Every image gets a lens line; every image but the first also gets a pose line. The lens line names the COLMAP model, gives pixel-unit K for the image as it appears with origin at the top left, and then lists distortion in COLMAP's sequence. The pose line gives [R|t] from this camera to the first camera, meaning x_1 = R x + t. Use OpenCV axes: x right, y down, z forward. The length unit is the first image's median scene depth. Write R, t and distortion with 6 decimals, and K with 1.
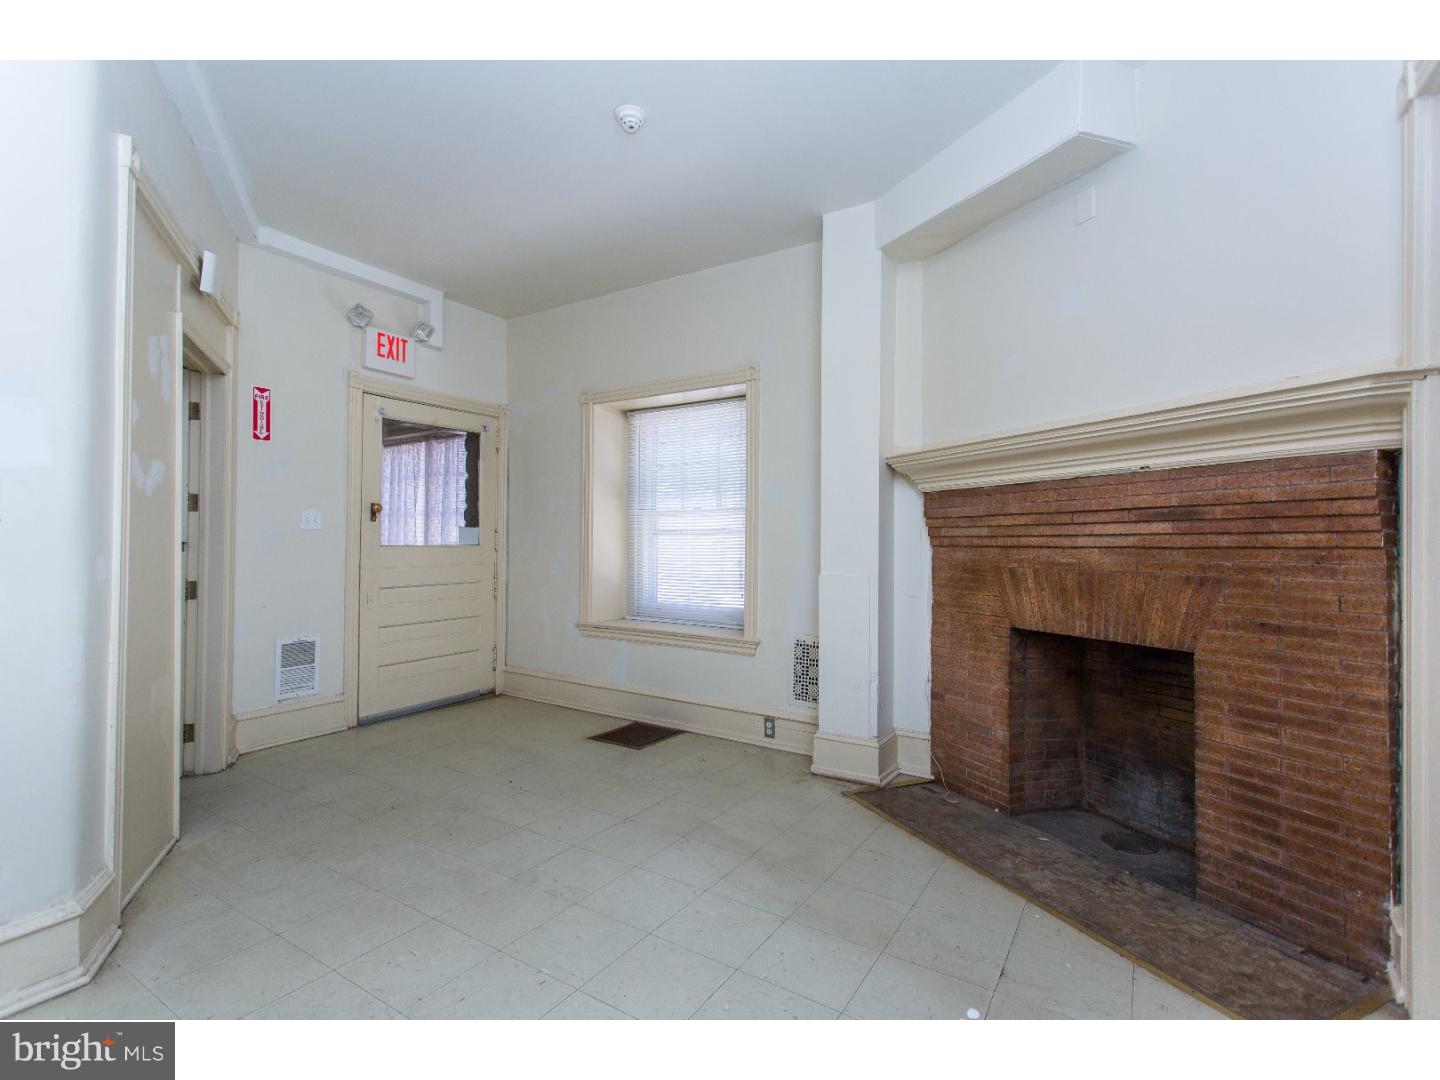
lens RADIAL K [[680.0, 0, 720.0], [0, 680.0, 540.0], [0, 0, 1]] dist [-0.000974, 0.000012]
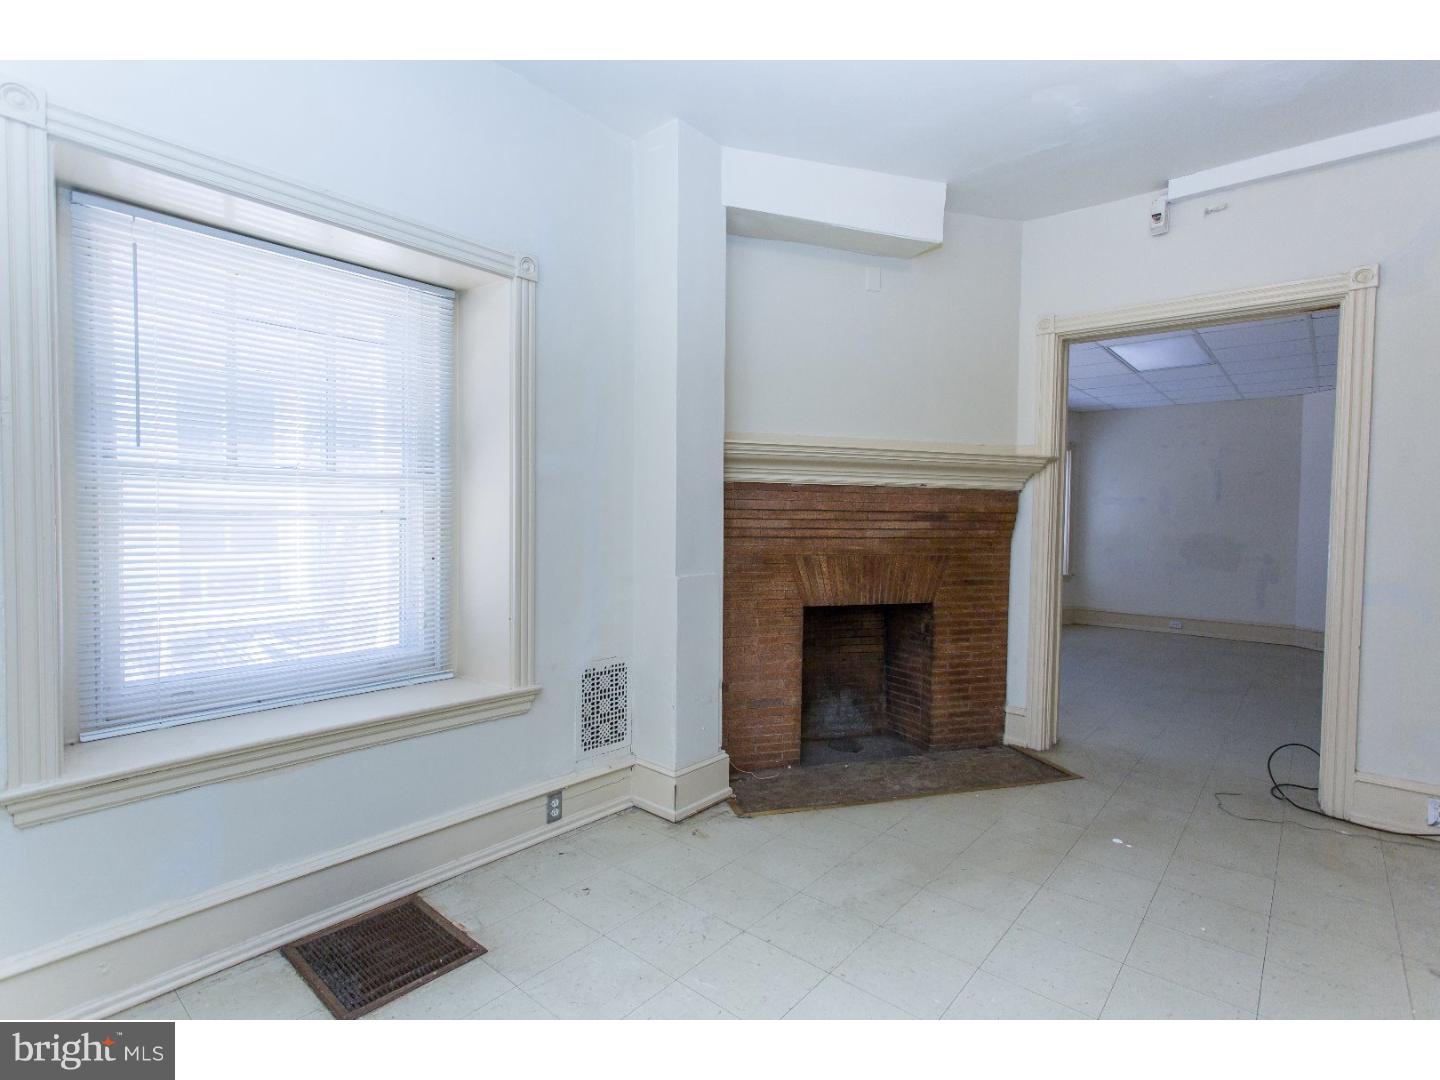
lens RADIAL K [[696.2, 0, 720.0], [0, 696.2, 540.0], [0, 0, 1]] dist [-0.002670, 0.000028]
pose [[0.142316, -0.038828, 0.989059, -0.805965], [-0.018115, 0.998961, 0.041824, -0.034439], [-0.989655, -0.023869, 0.141465, 1.020141]]
